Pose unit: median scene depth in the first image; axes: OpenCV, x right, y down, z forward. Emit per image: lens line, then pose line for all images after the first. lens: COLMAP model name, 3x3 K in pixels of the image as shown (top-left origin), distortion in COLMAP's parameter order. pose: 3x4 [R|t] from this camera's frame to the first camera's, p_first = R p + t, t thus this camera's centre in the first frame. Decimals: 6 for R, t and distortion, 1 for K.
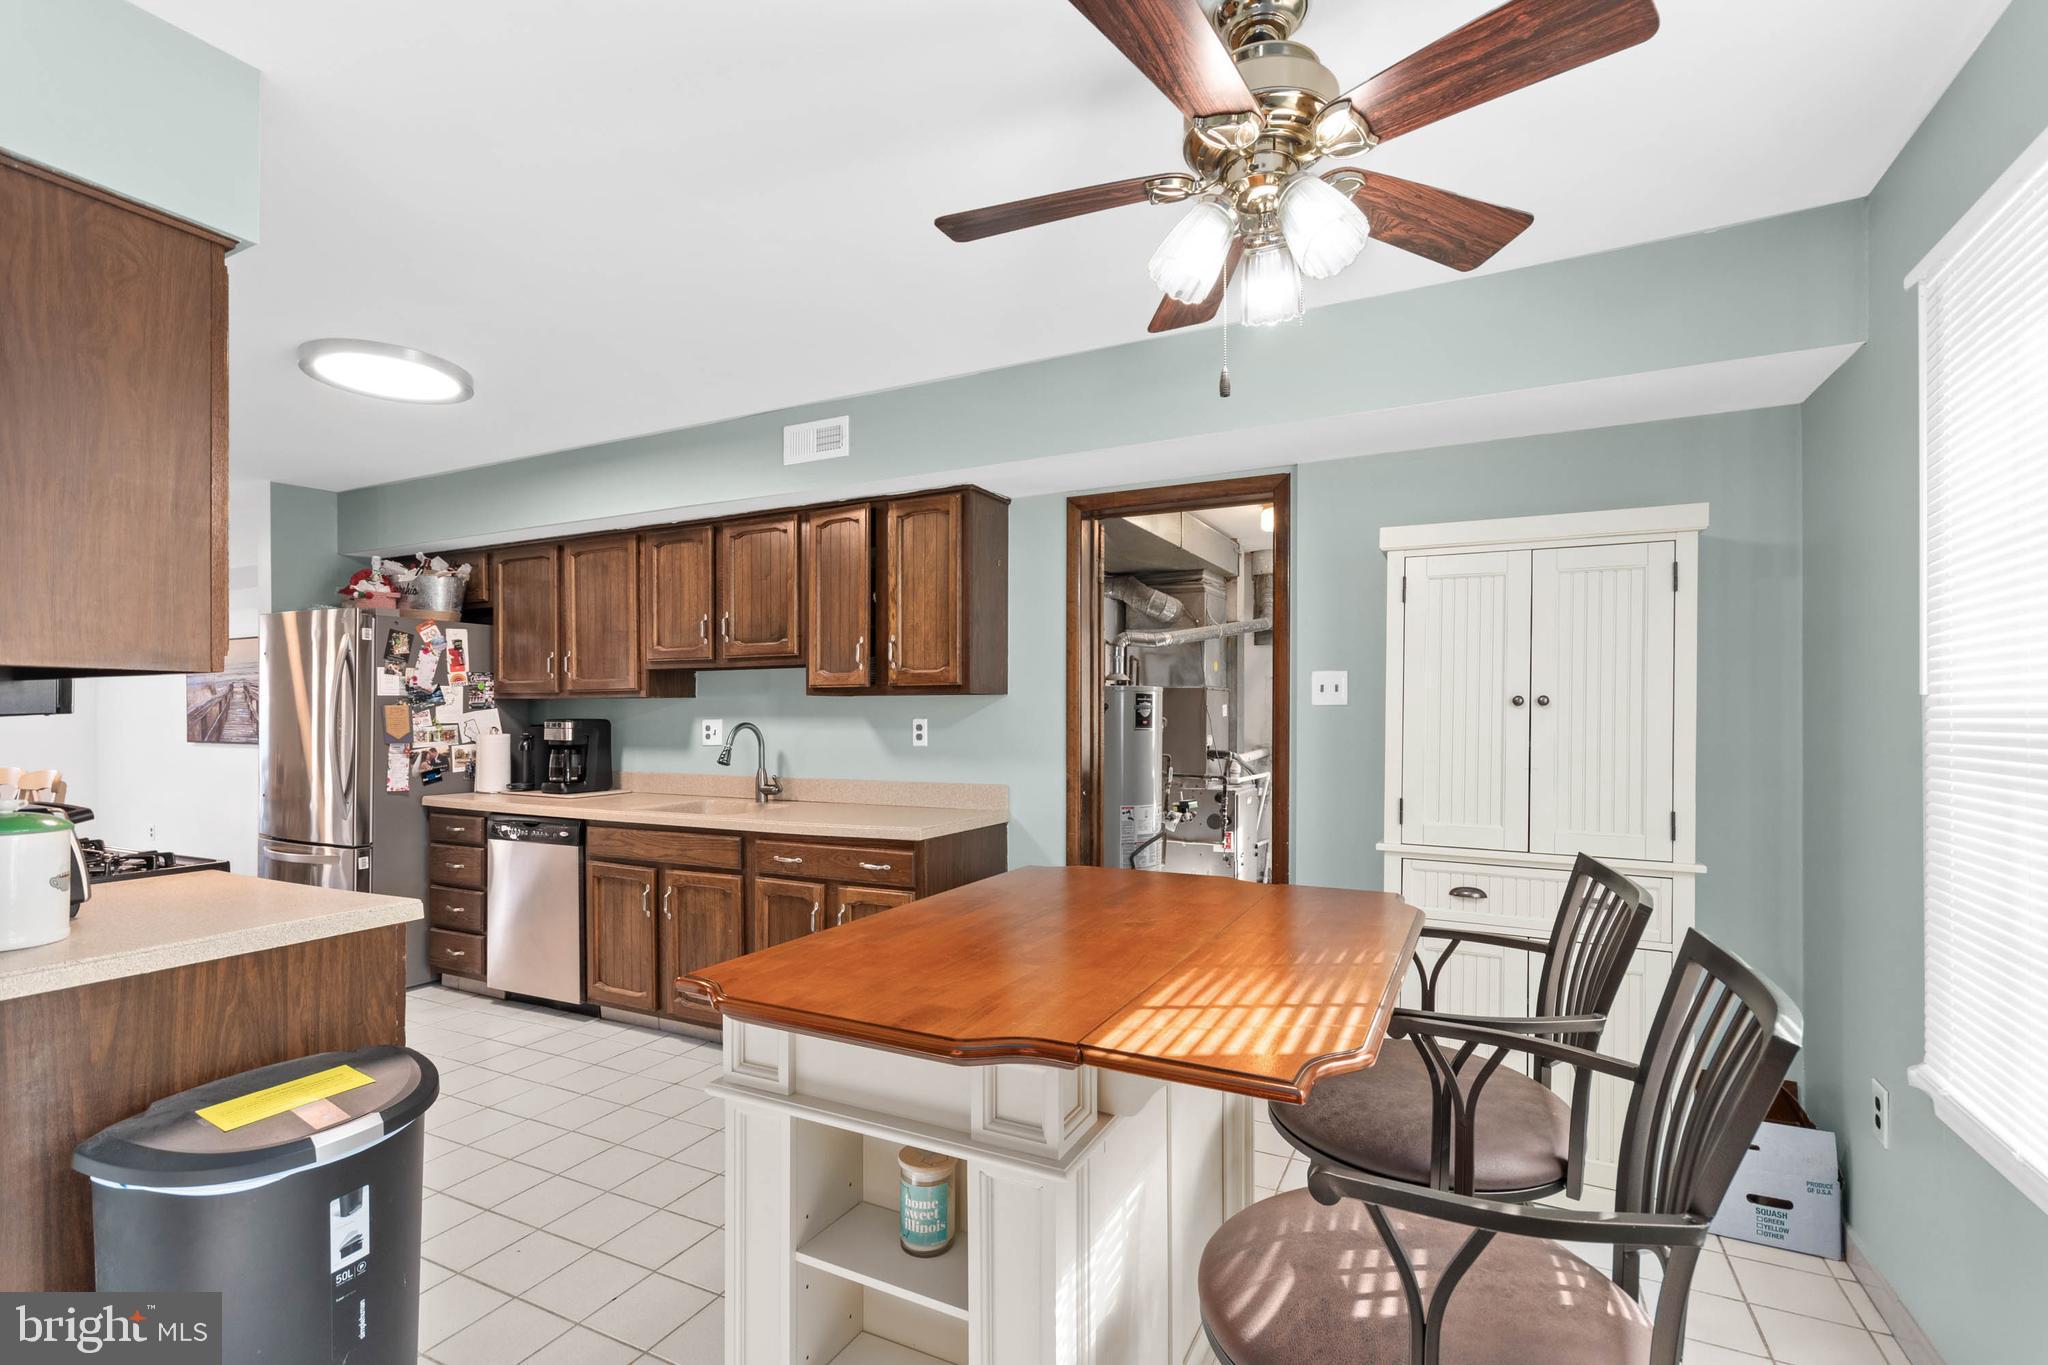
lens RADIAL K [[934.9, 0, 1024.0], [0, 934.9, 714.0], [0, 0, 1]] dist [0.000196, 0.000050]
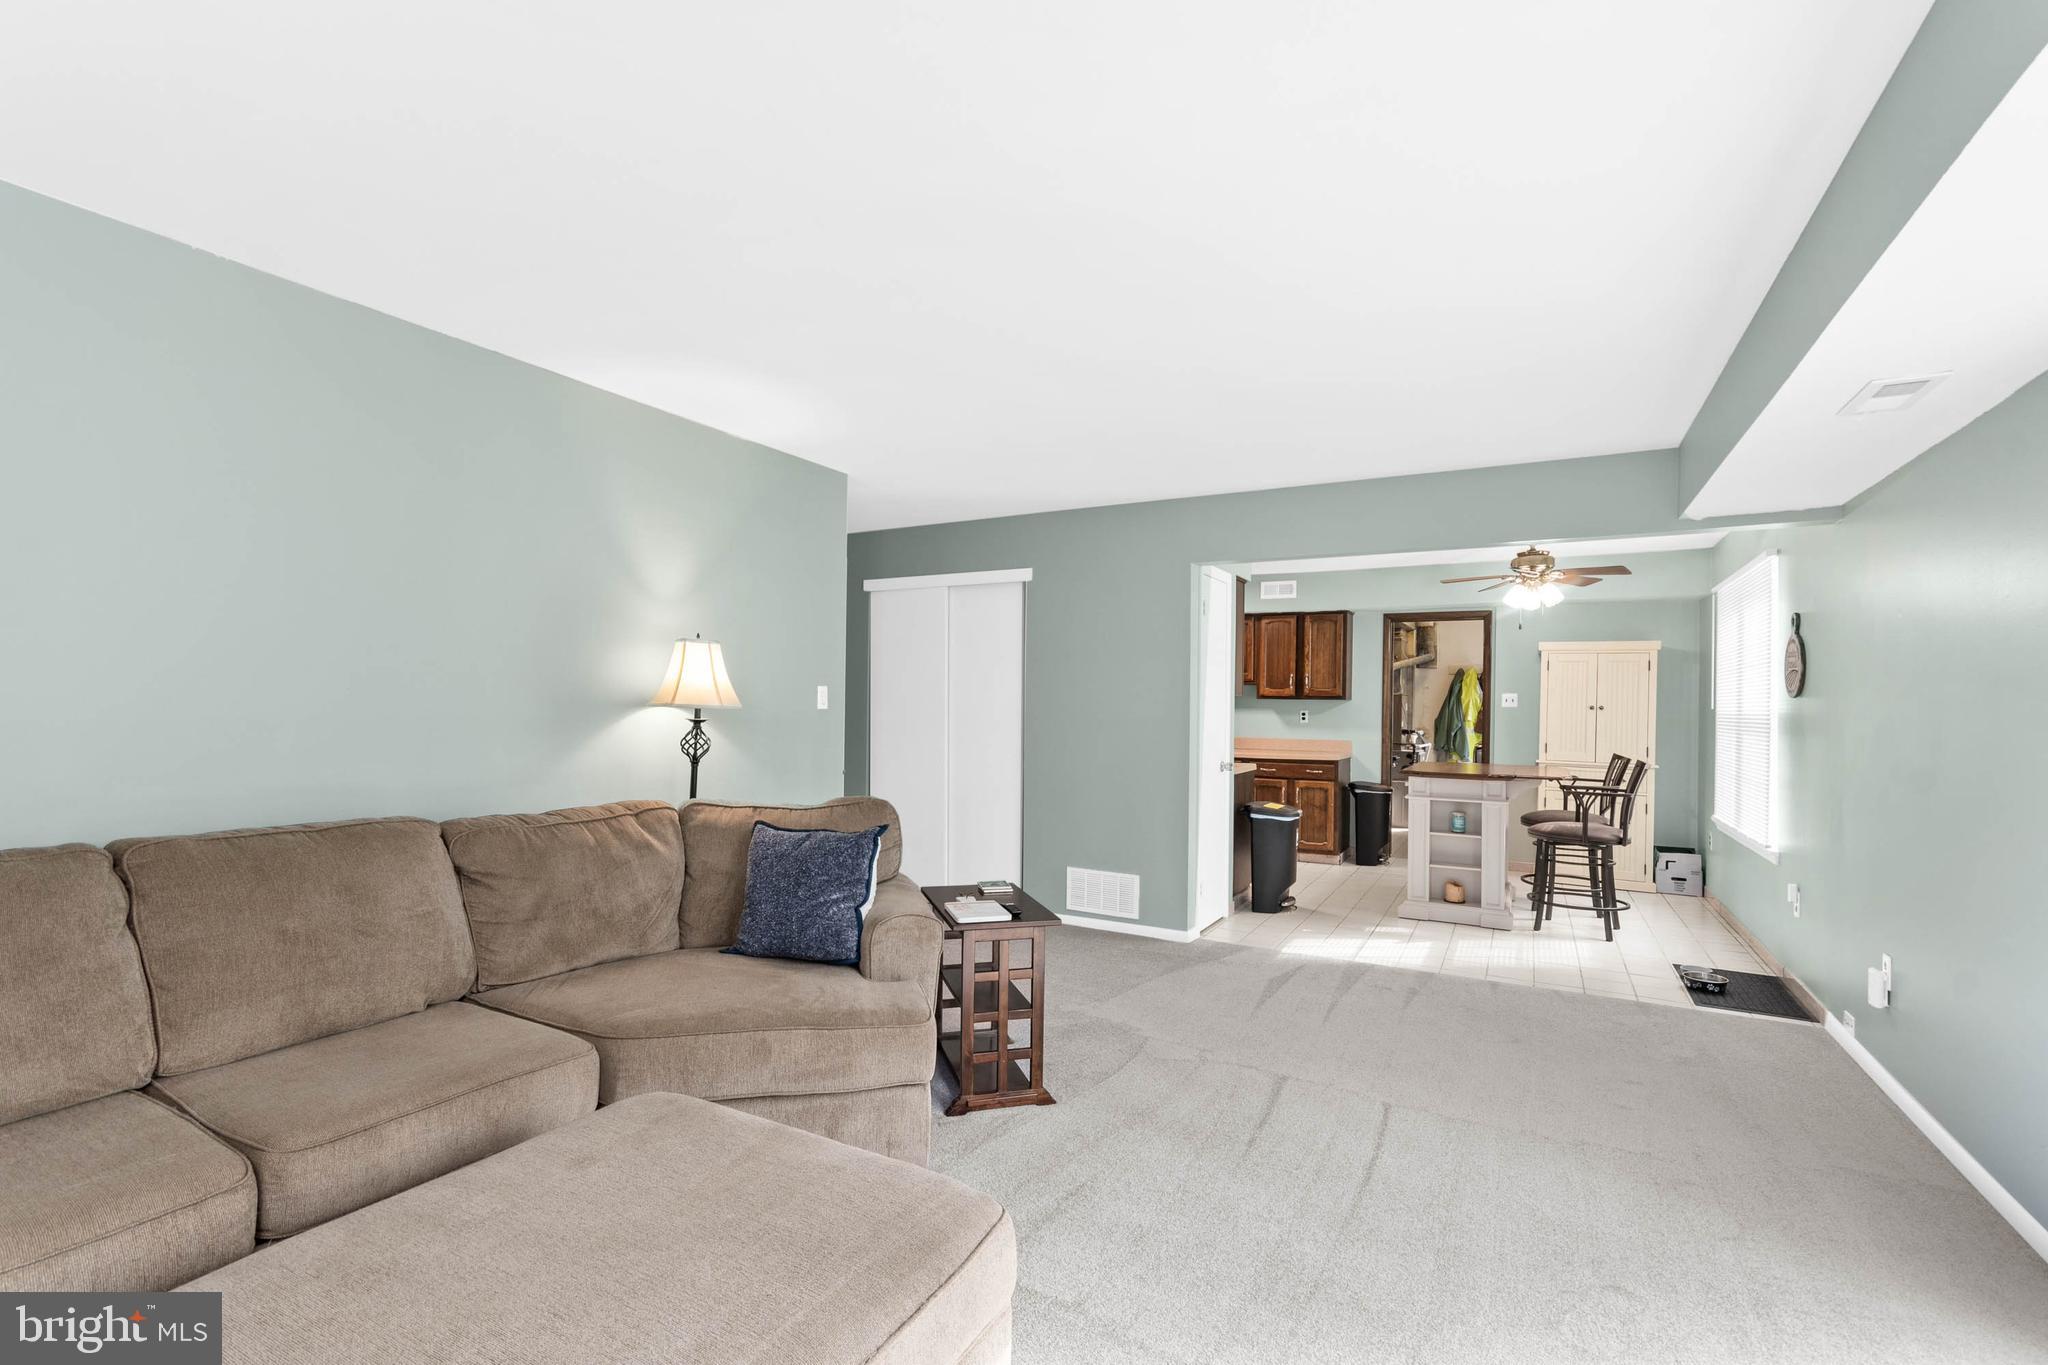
lens RADIAL K [[902.9, 0, 1025.6], [0, 902.9, 702.7], [0, 0, 1]] dist [0.000292, 0.000151]
pose [[0.998841, 0.014609, -0.045860, -0.725038], [-0.014694, 0.999891, -0.001518, 0.000672], [0.045833, 0.002190, 0.998947, -1.237267]]
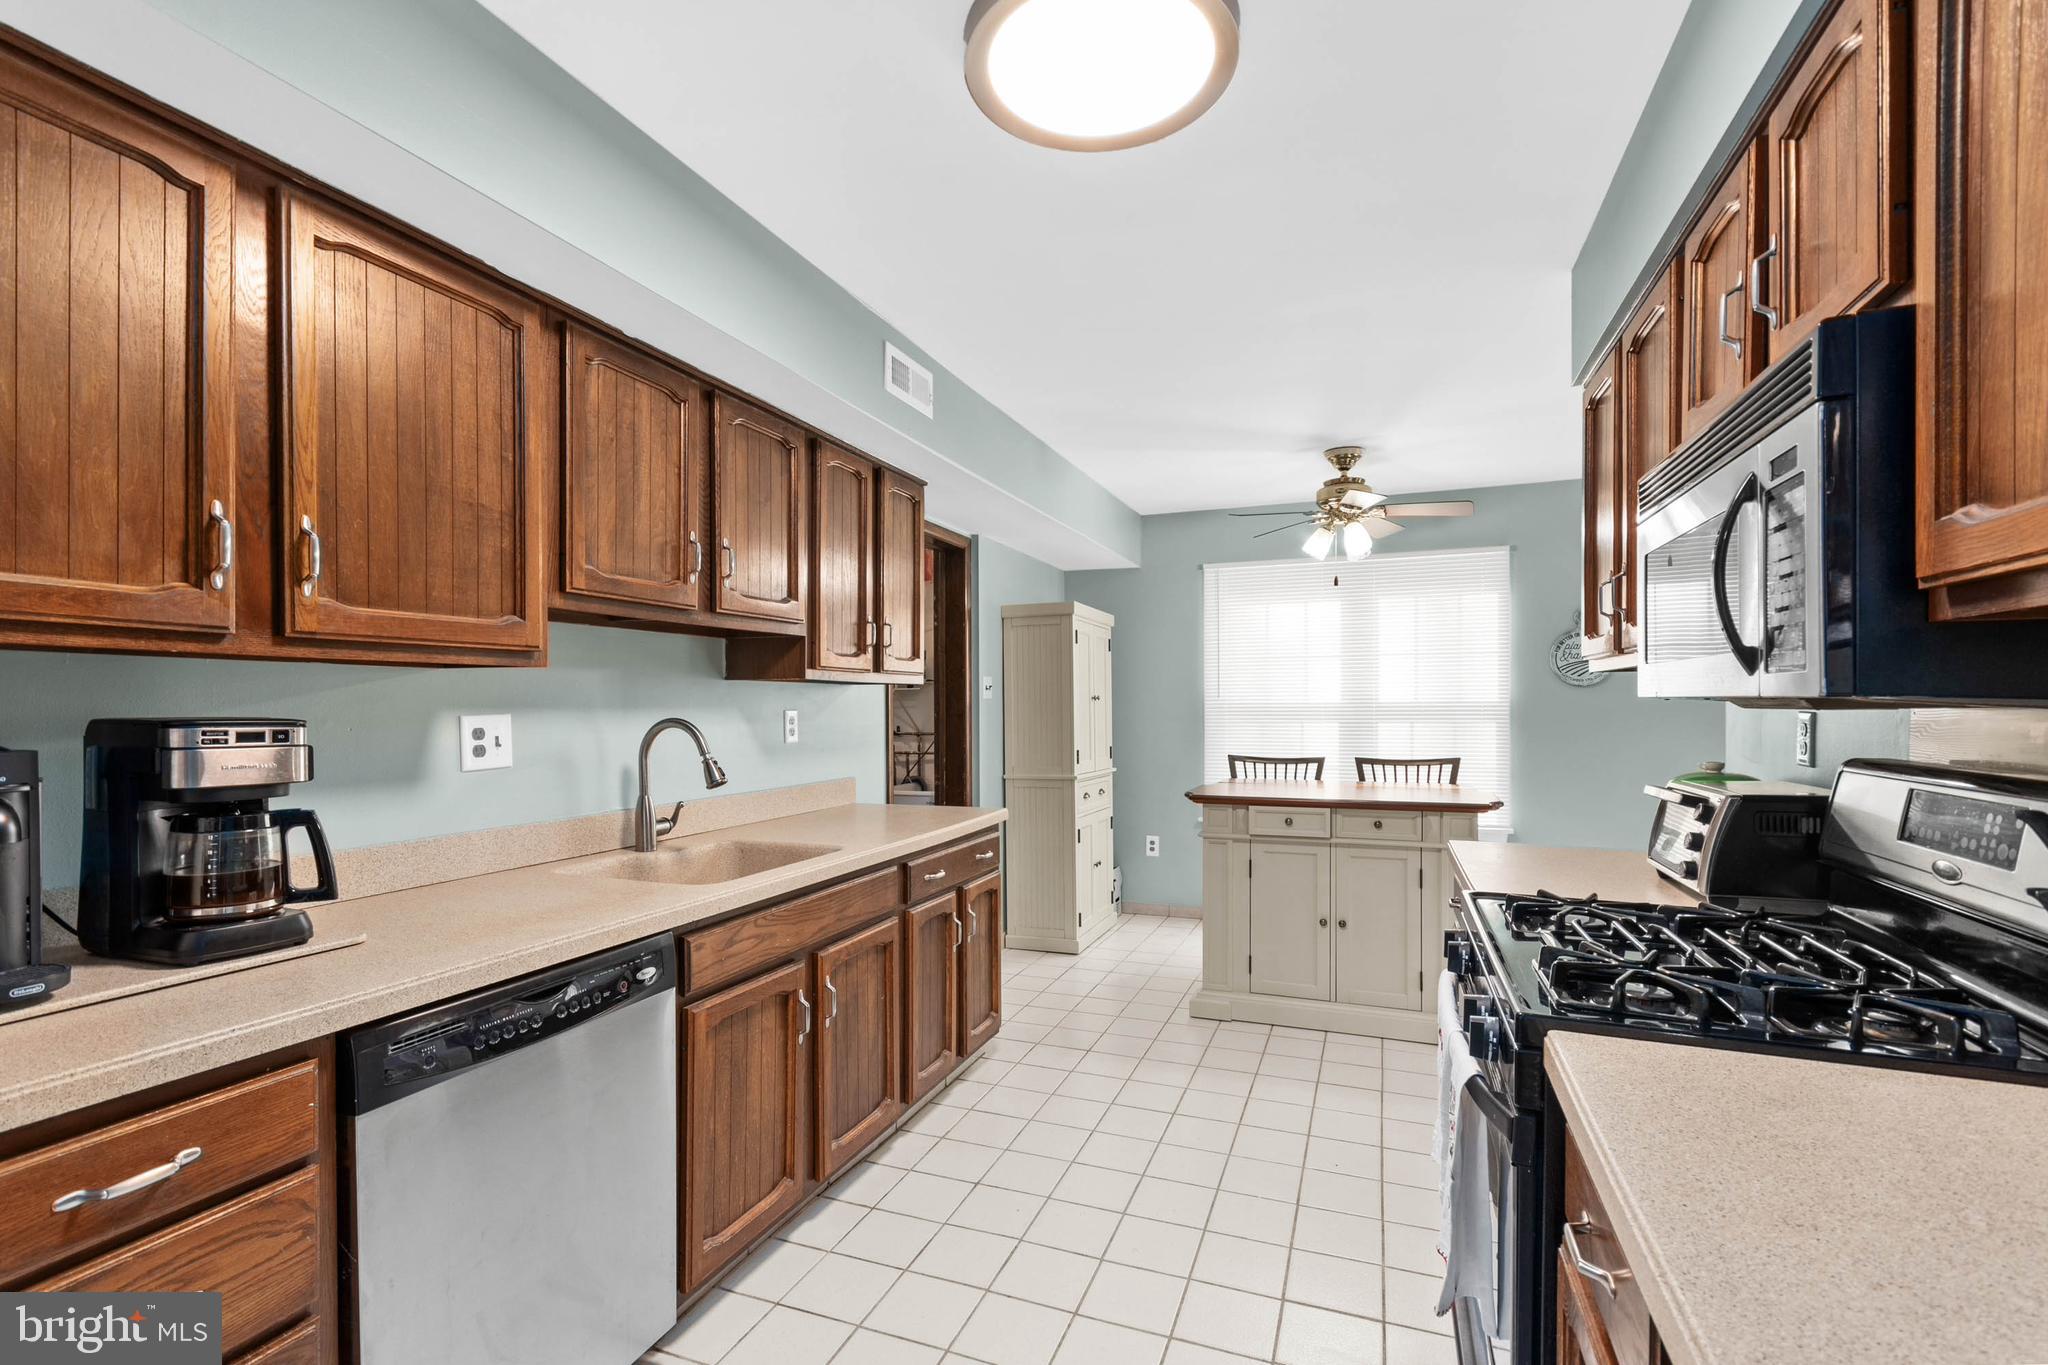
lens RADIAL K [[902.9, 0, 1025.6], [0, 902.9, 702.7], [0, 0, 1]] dist [0.000292, 0.000151]
pose [[-0.088476, 0.005653, 0.996062, -1.029692], [0.007529, 0.999959, -0.005006, 0.004224], [-0.996050, 0.007056, -0.088515, 0.946369]]
